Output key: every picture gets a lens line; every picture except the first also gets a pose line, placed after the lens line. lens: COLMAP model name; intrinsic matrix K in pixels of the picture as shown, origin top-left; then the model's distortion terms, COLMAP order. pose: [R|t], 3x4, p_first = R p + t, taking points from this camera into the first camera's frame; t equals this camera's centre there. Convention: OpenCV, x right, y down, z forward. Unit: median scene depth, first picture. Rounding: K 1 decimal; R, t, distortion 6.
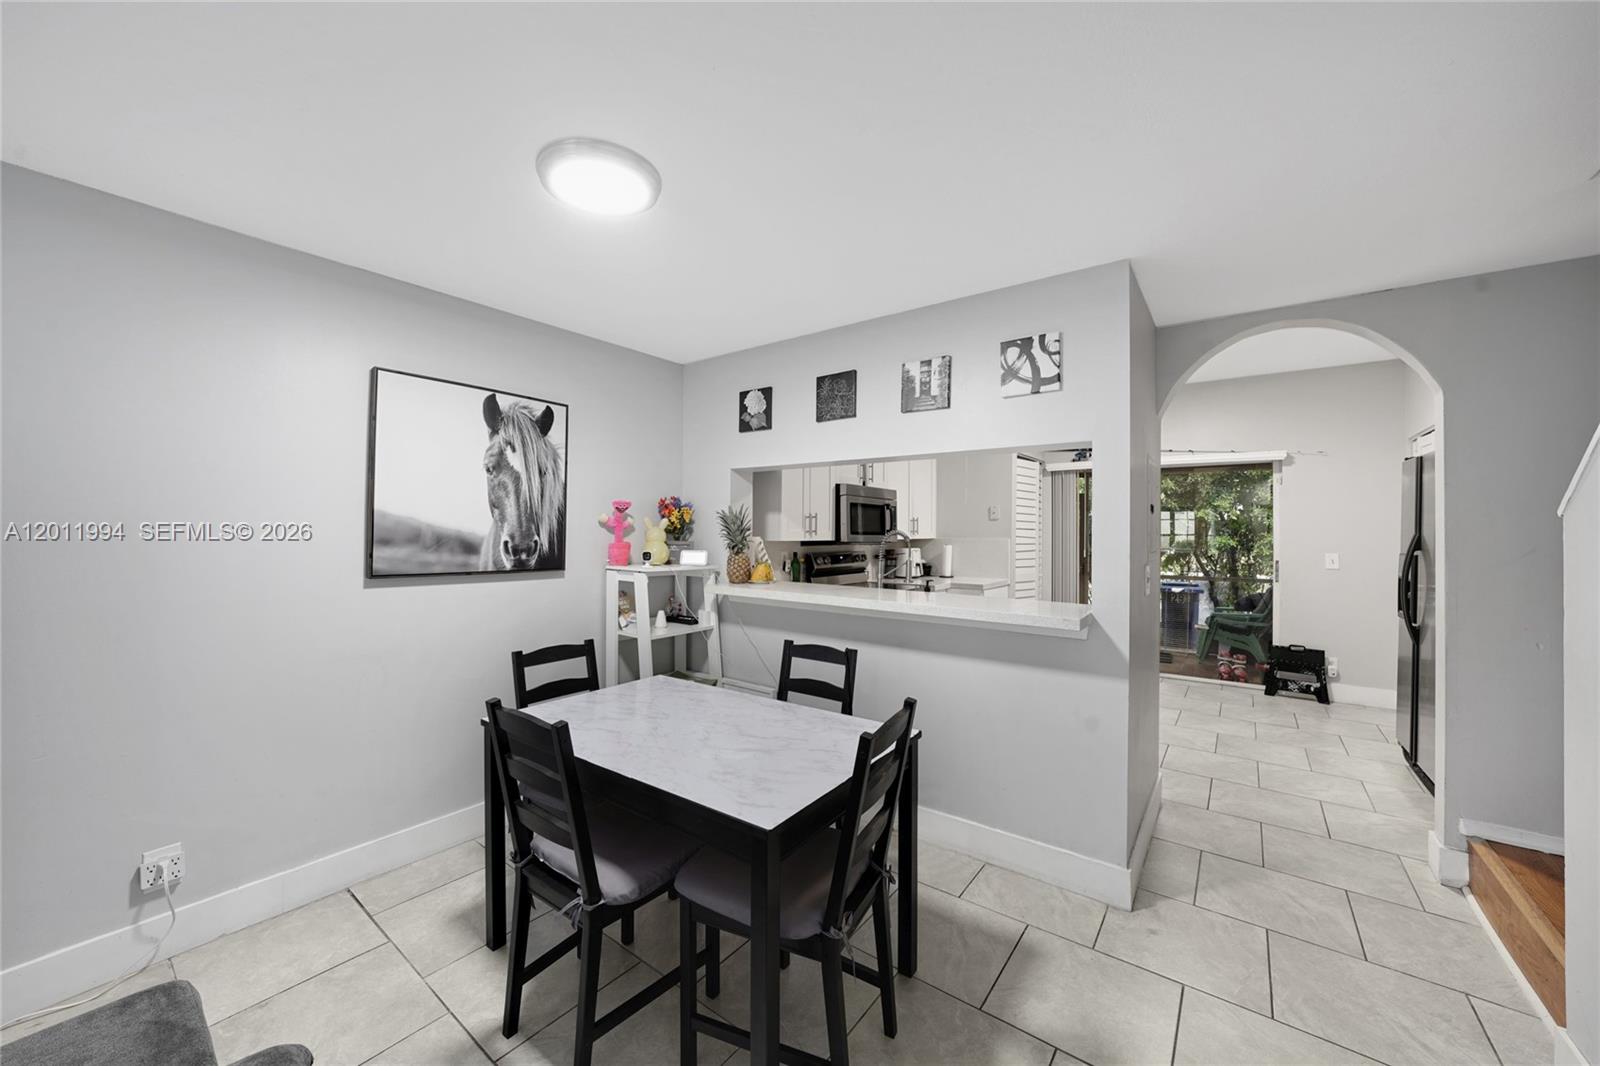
lens RADIAL K [[577.1, 0, 798.3], [0, 577.1, 530.3], [0, 0, 1]] dist [-0.007097, 0.001553]
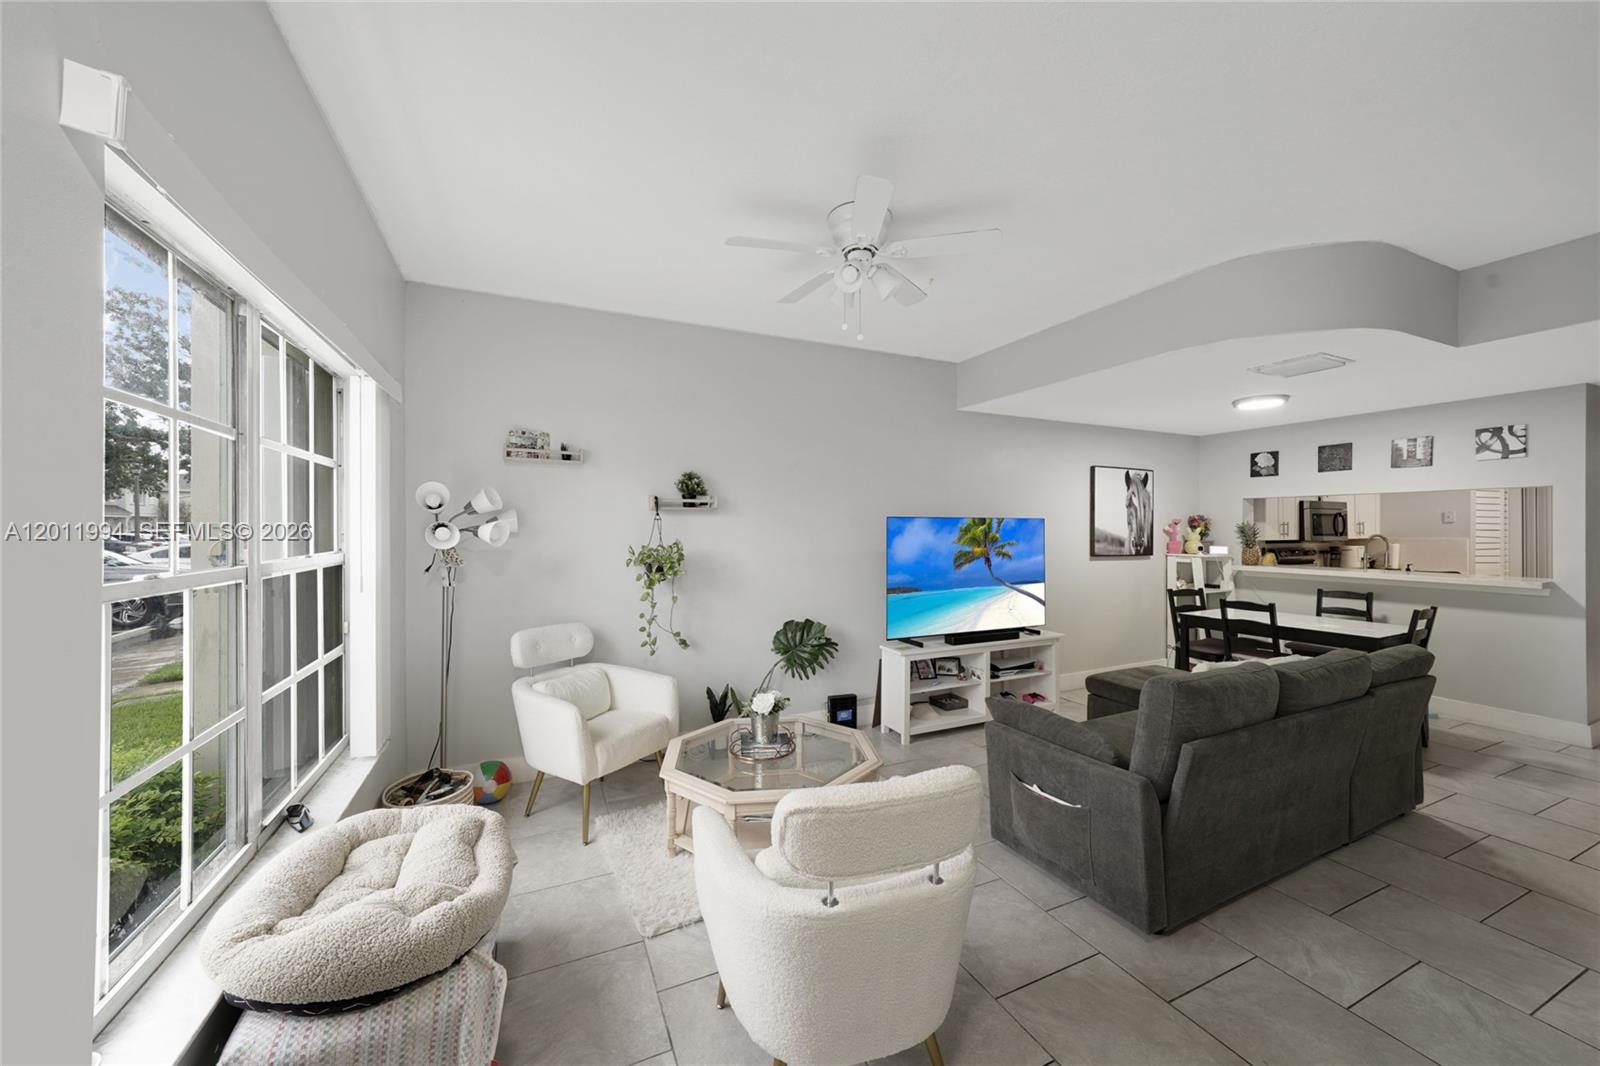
lens RADIAL K [[577.1, 0, 791.4], [0, 577.1, 523.2], [0, 0, 1]] dist [-0.007097, 0.001553]
pose [[0.883366, -0.005253, -0.468654, -0.610386], [0.005817, 0.999983, -0.000244, -0.049355], [0.468647, -0.002510, 0.883382, -1.376555]]
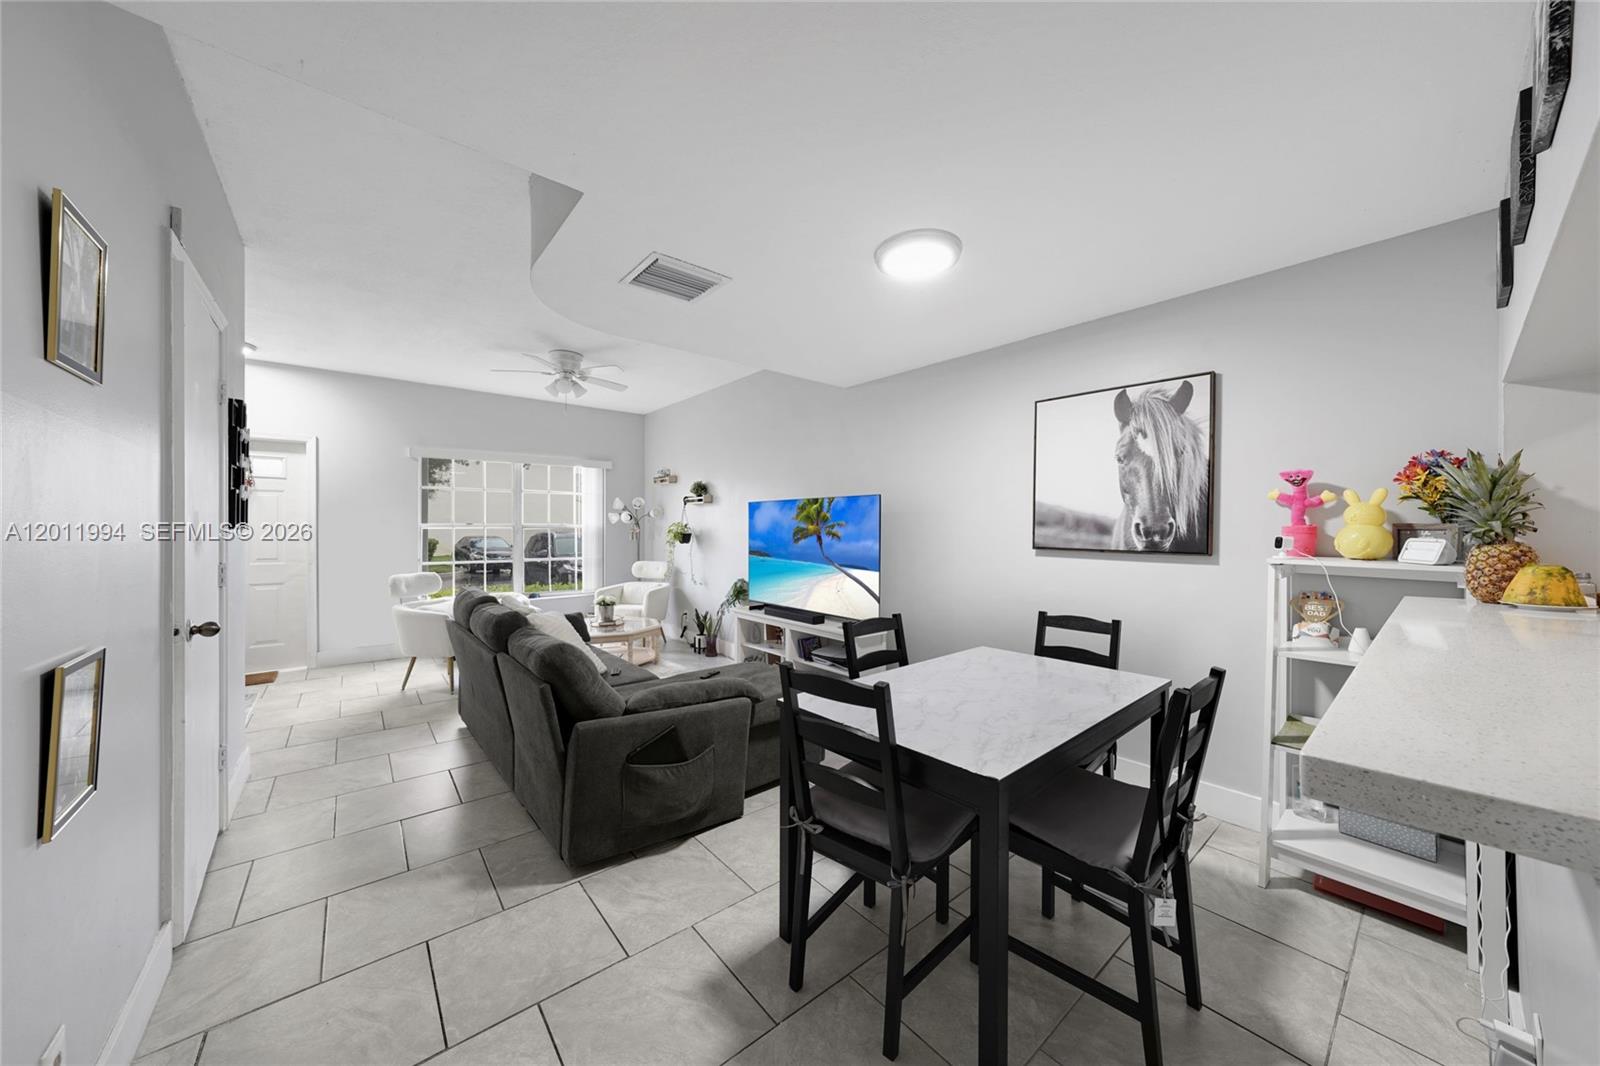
lens RADIAL K [[536.7, 0, 797.9], [0, 536.7, 523.6], [0, 0, 1]] dist [-0.008511, 0.000054]
pose [[-0.210387, -0.014543, -0.977510, 0.578706], [0.000174, 0.999889, -0.014914, 0.033145], [0.977618, -0.003308, -0.210361, 0.585272]]
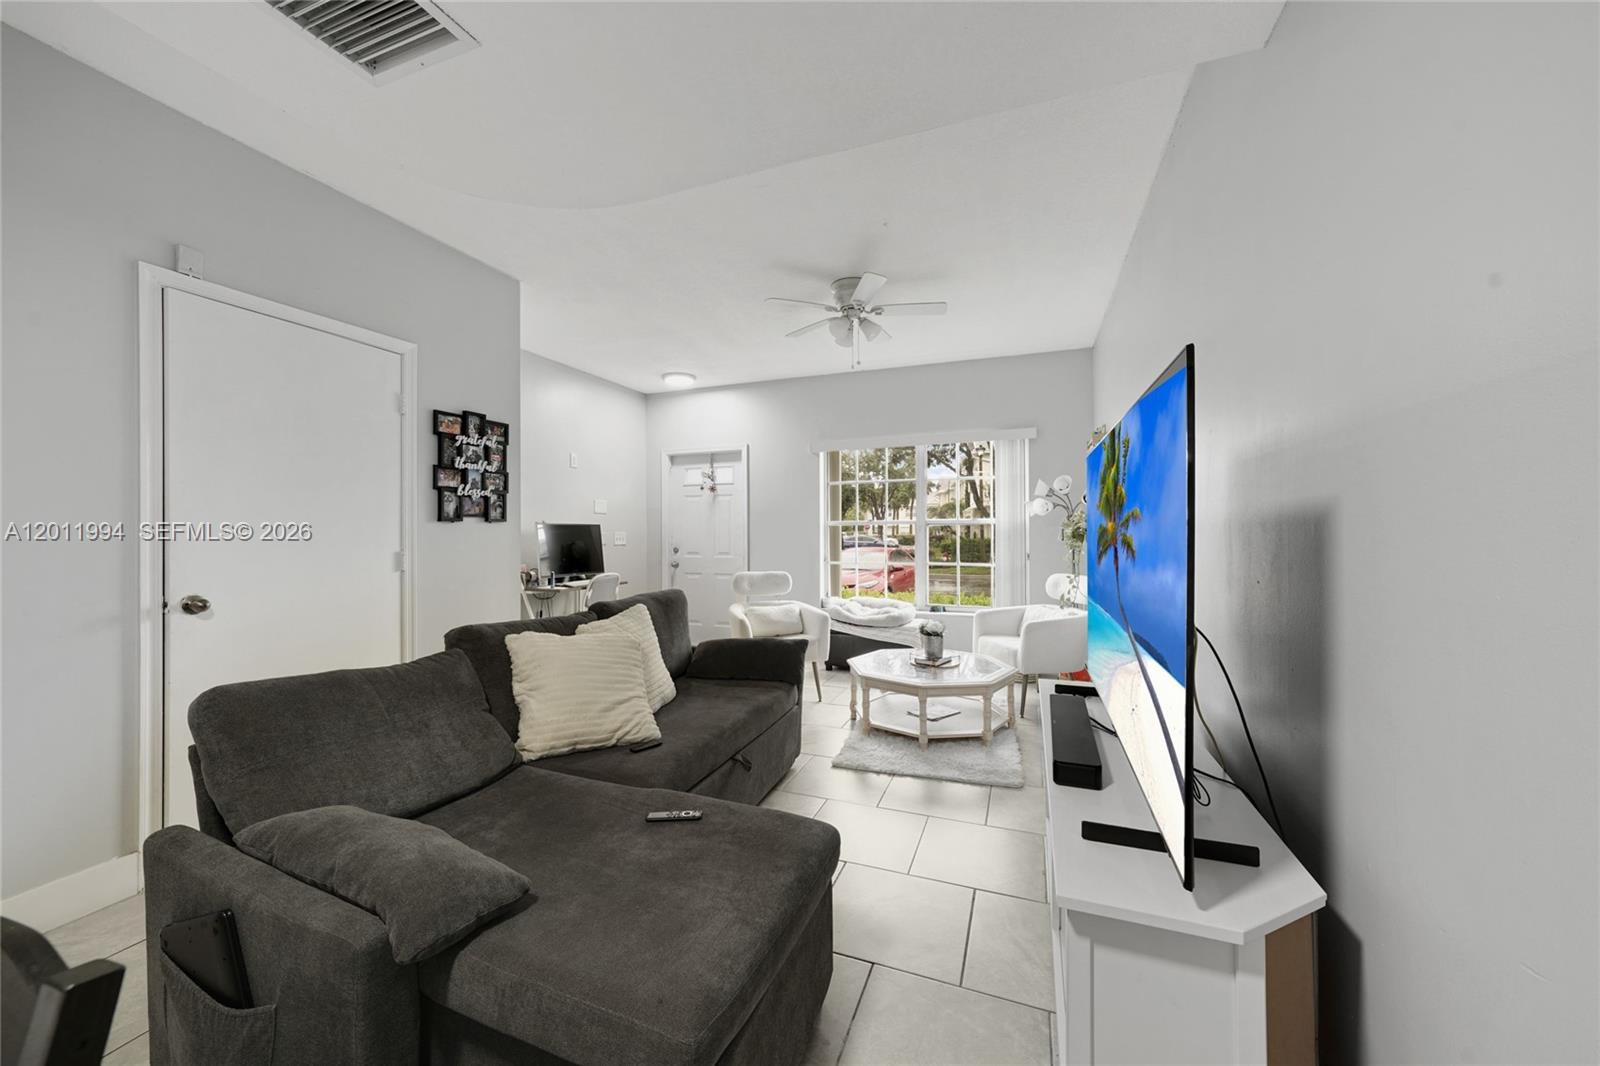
lens RADIAL K [[577.1, 0, 807.5], [0, 577.1, 528.9], [0, 0, 1]] dist [-0.007097, 0.001553]
pose [[-0.955231, -0.003986, -0.295835, -0.440109], [-0.000919, 0.999944, -0.010508, 0.053708], [0.295861, -0.009765, -0.955181, 0.761133]]
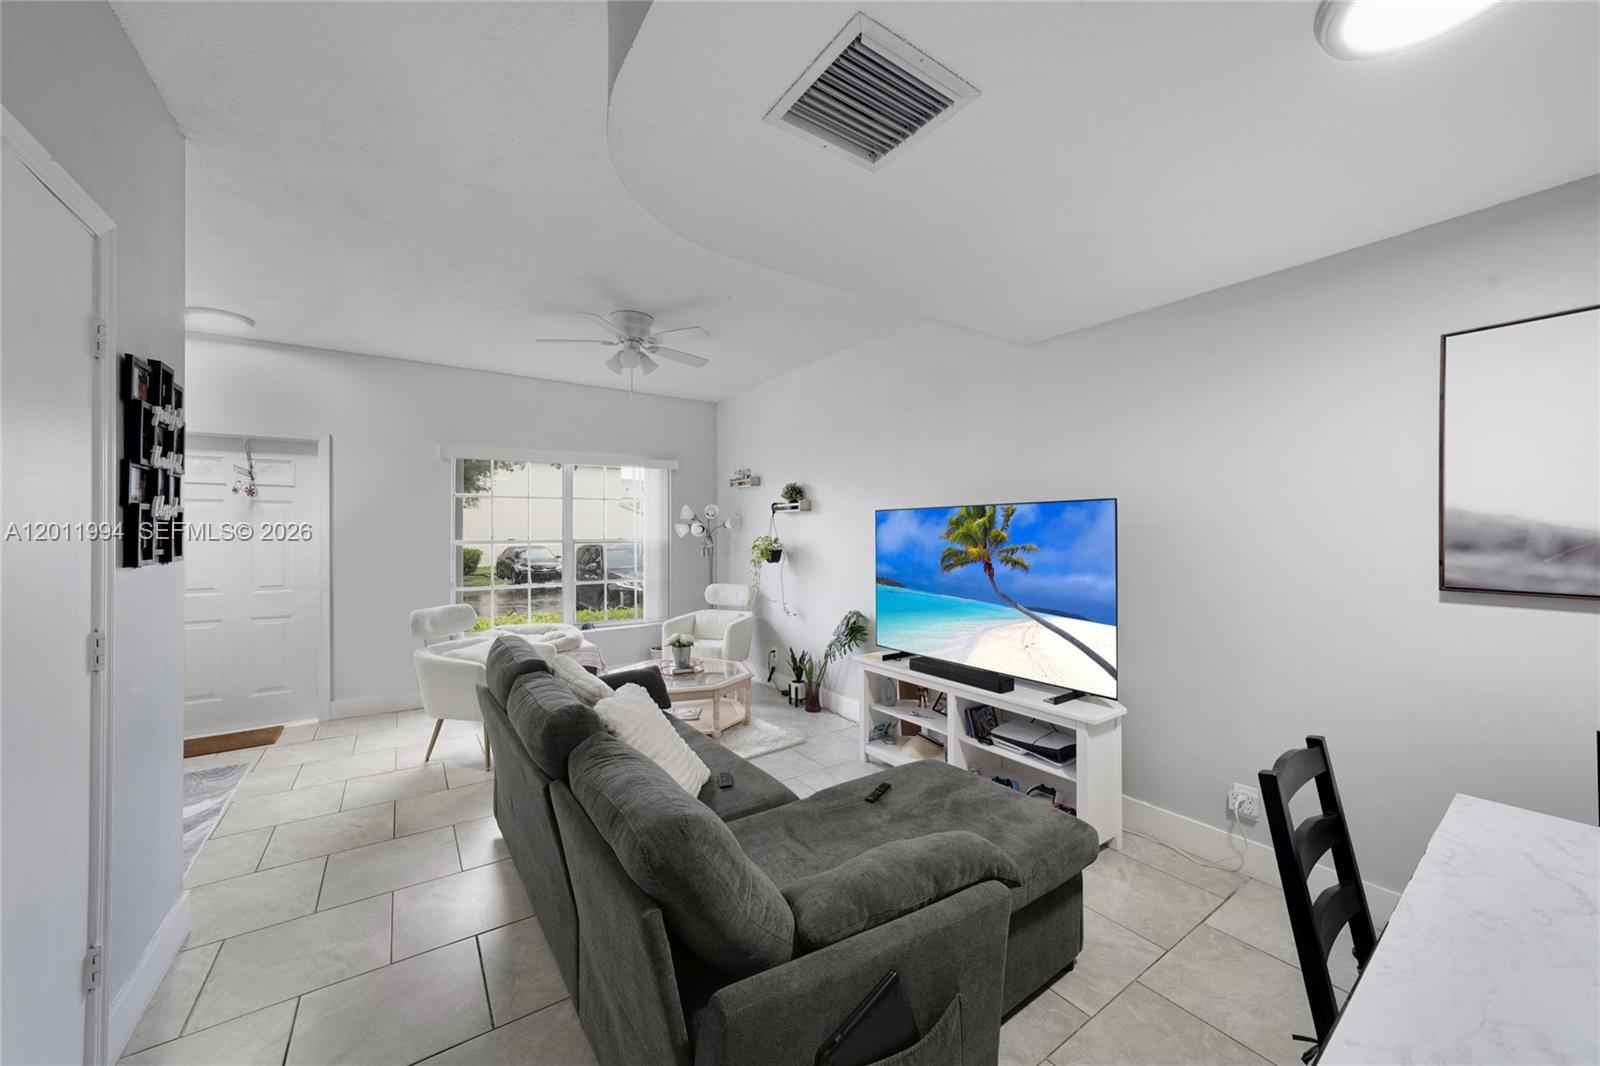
lens RADIAL K [[577.1, 0, 802.3], [0, 577.1, 523.4], [0, 0, 1]] dist [-0.007097, 0.001553]
pose [[-0.295472, -0.022008, -0.955098, 0.269003], [0.005719, 0.999676, -0.024804, 0.001780], [0.955334, -0.012791, -0.295250, 0.302266]]
